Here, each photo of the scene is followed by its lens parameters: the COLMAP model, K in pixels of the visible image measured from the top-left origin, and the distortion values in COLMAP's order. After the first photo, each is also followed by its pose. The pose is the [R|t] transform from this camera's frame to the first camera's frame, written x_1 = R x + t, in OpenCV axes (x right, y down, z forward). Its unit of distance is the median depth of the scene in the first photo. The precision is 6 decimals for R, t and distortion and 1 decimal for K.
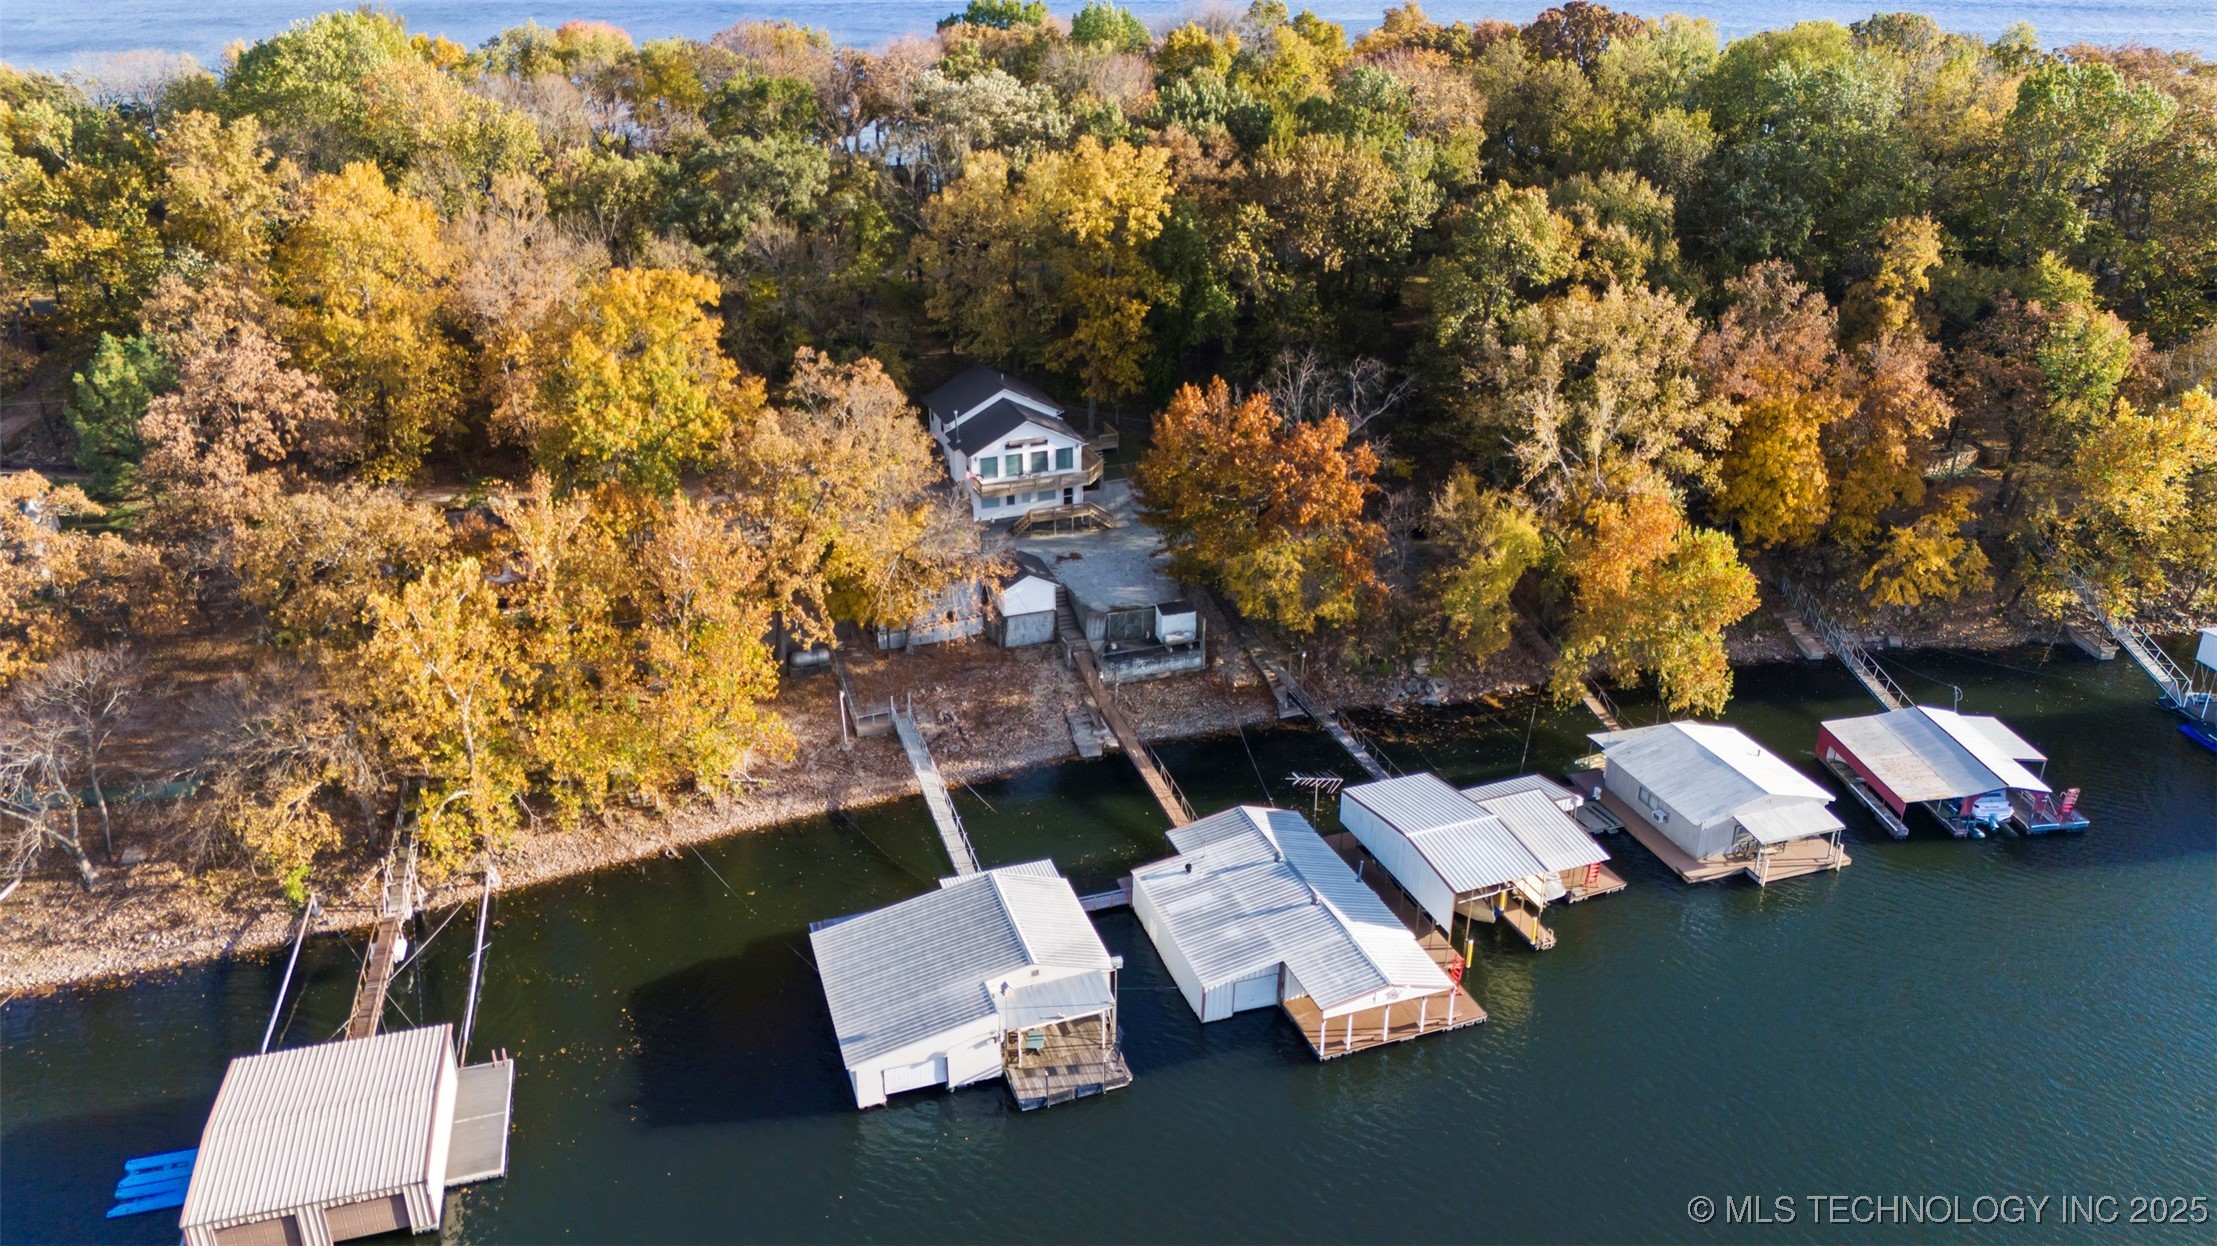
lens RADIAL K [[1598.2, 0, 1108.5], [0, 1598.2, 623.0], [0, 0, 1]] dist [0.242436, -0.000356]
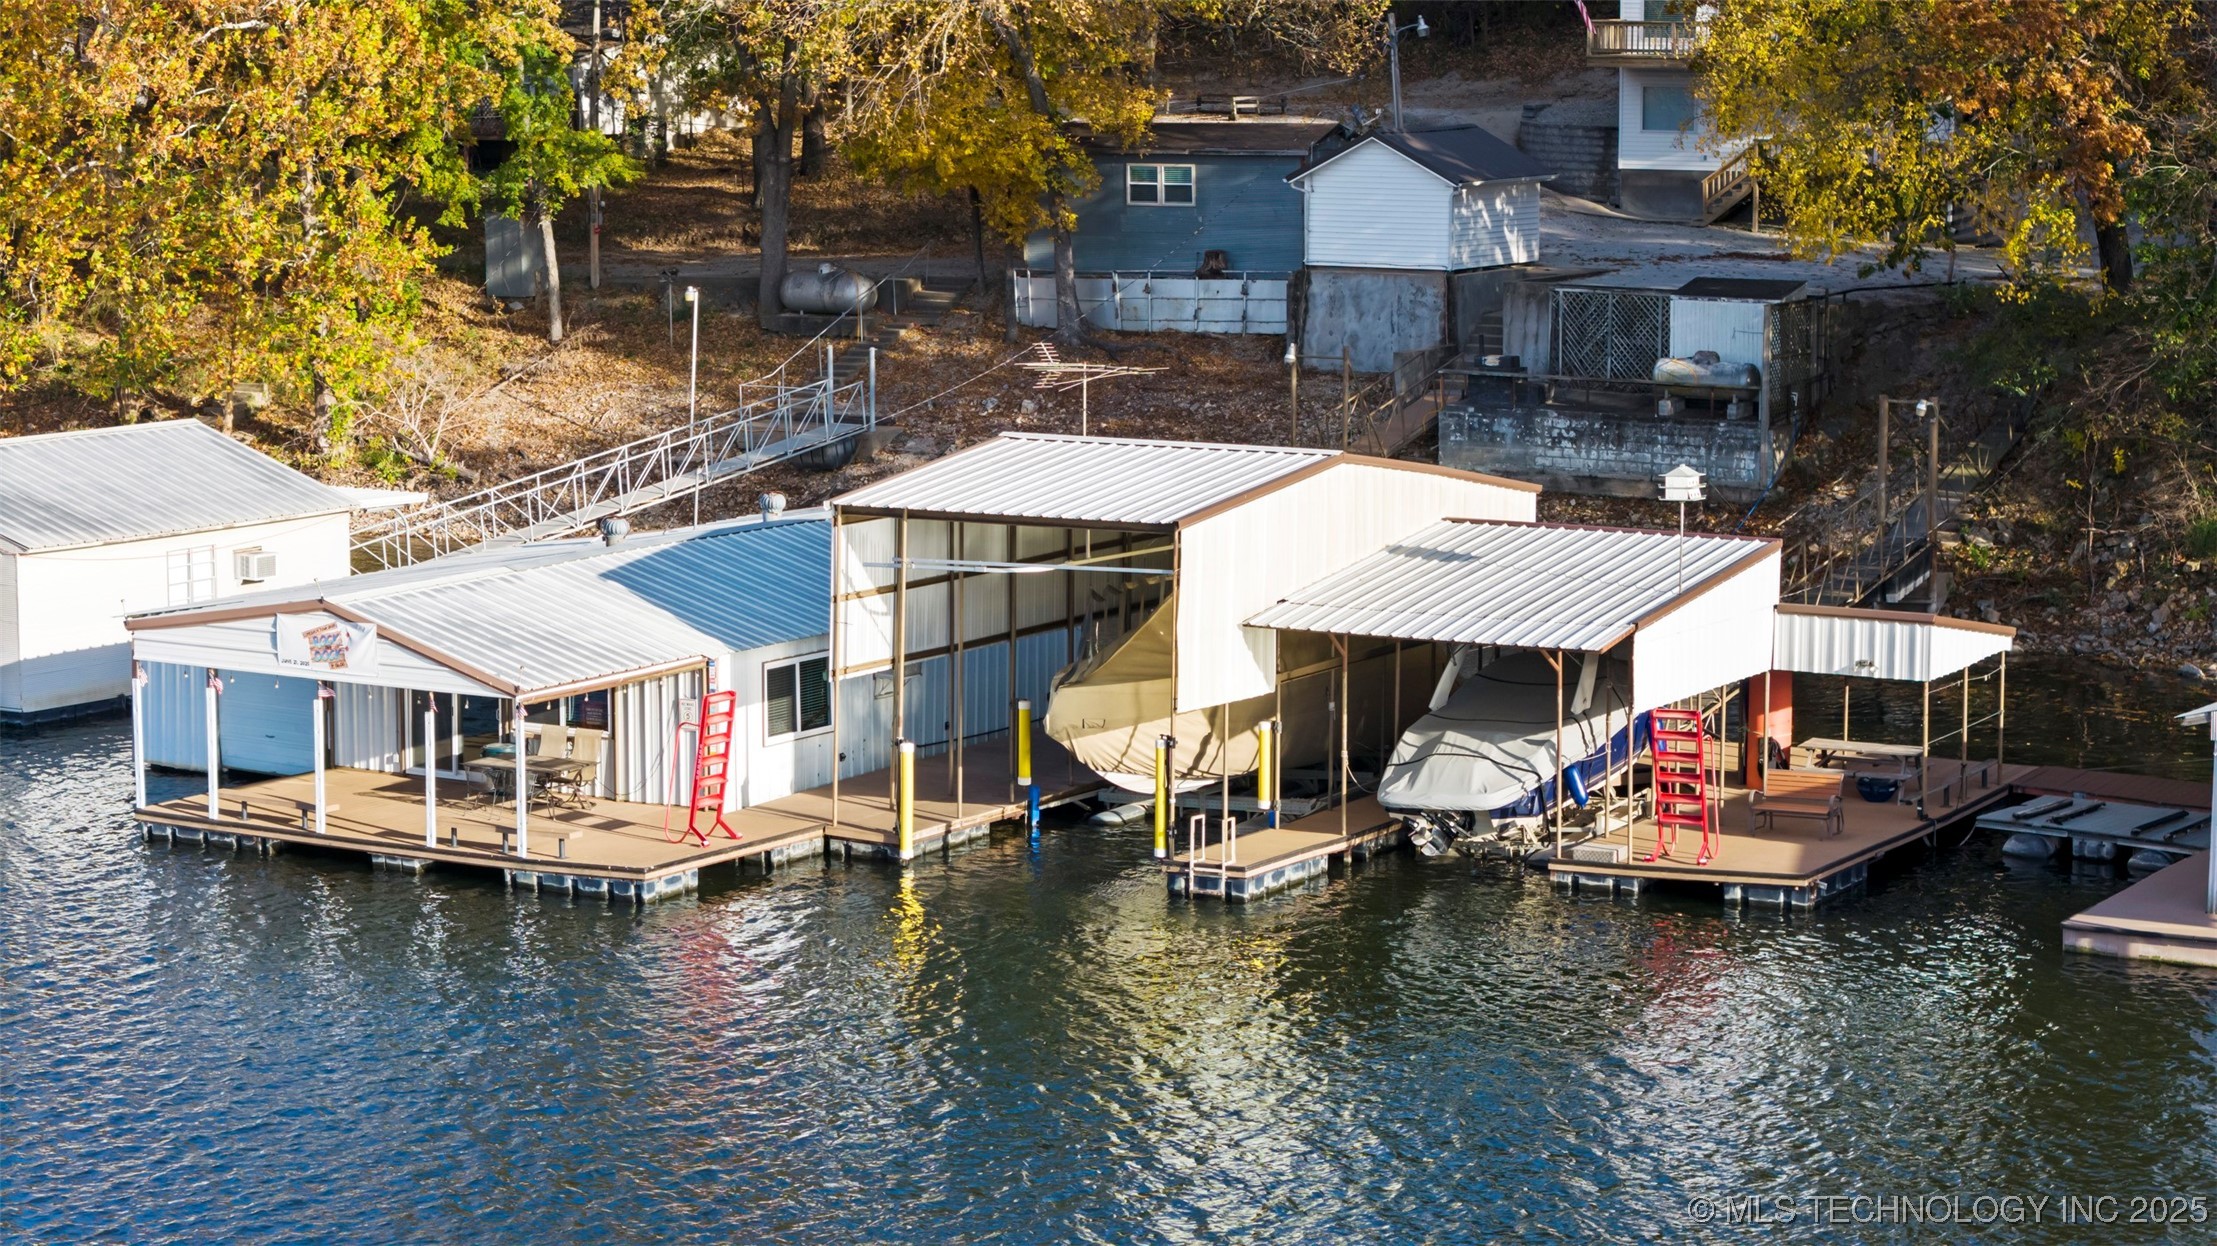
lens RADIAL K [[4257.3, 0, 1108.5], [0, 4257.3, 623.0], [0, 0, 1]] dist [-0.089273, -0.323522]
pose [[0.645508, 0.112556, -0.755414, 0.571865], [-0.331497, 0.932348, -0.144348, 0.202219], [0.688062, 0.343595, 0.639151, 0.439736]]
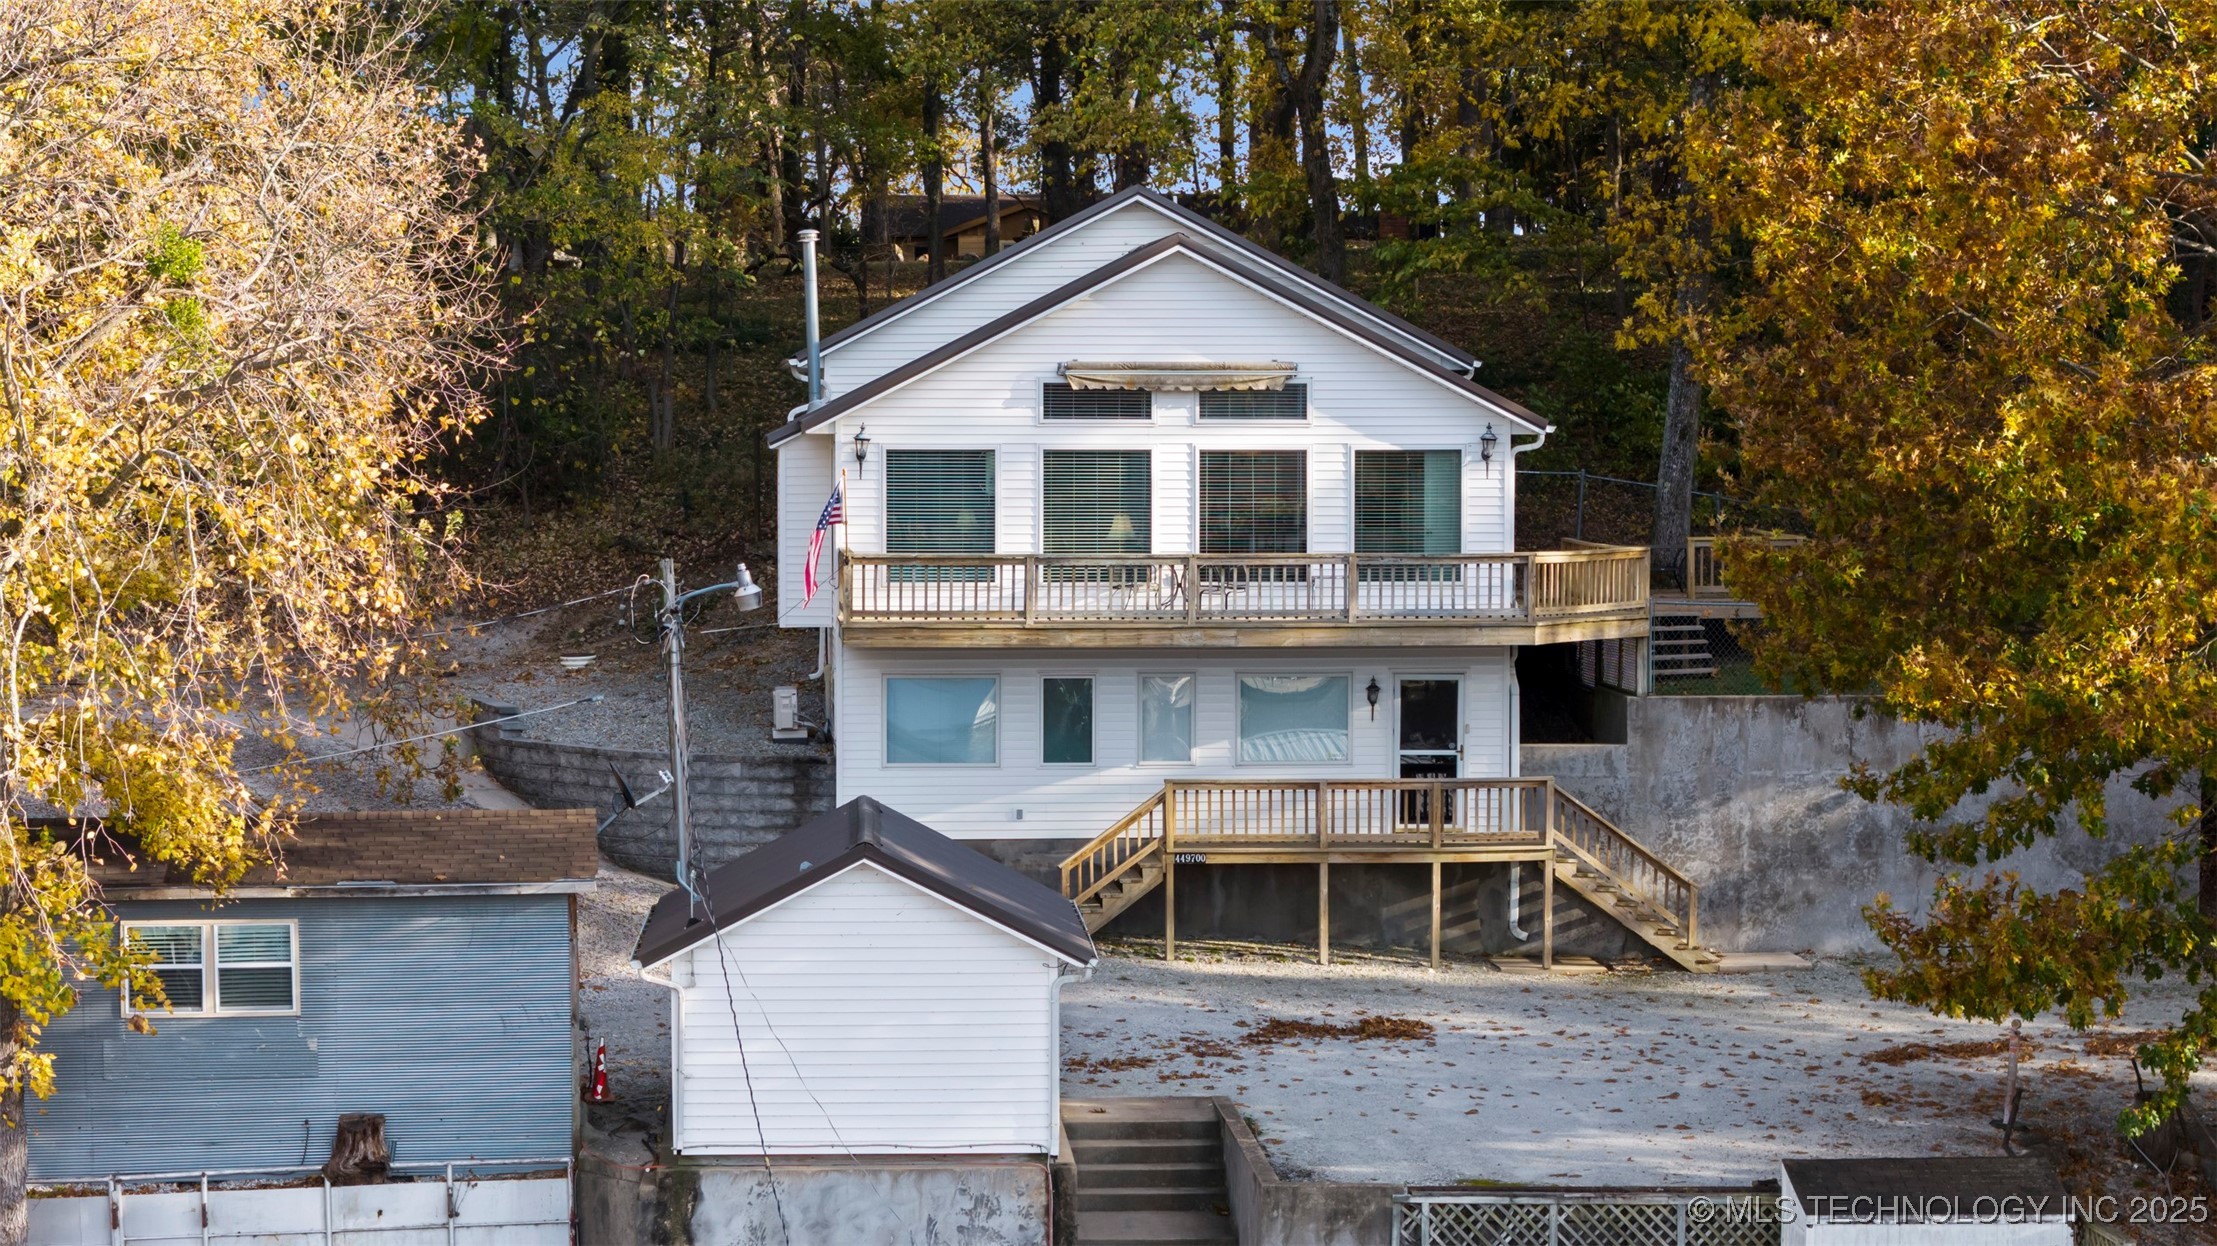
lens RADIAL K [[4257.3, 0, 1108.5], [0, 4257.3, 623.0], [0, 0, 1]] dist [-0.089273, -0.323522]
pose [[0.963067, 0.013880, -0.268903, 0.068910], [-0.118529, 0.918560, -0.377092, 0.088139], [0.241770, 0.395037, 0.886280, 0.659214]]
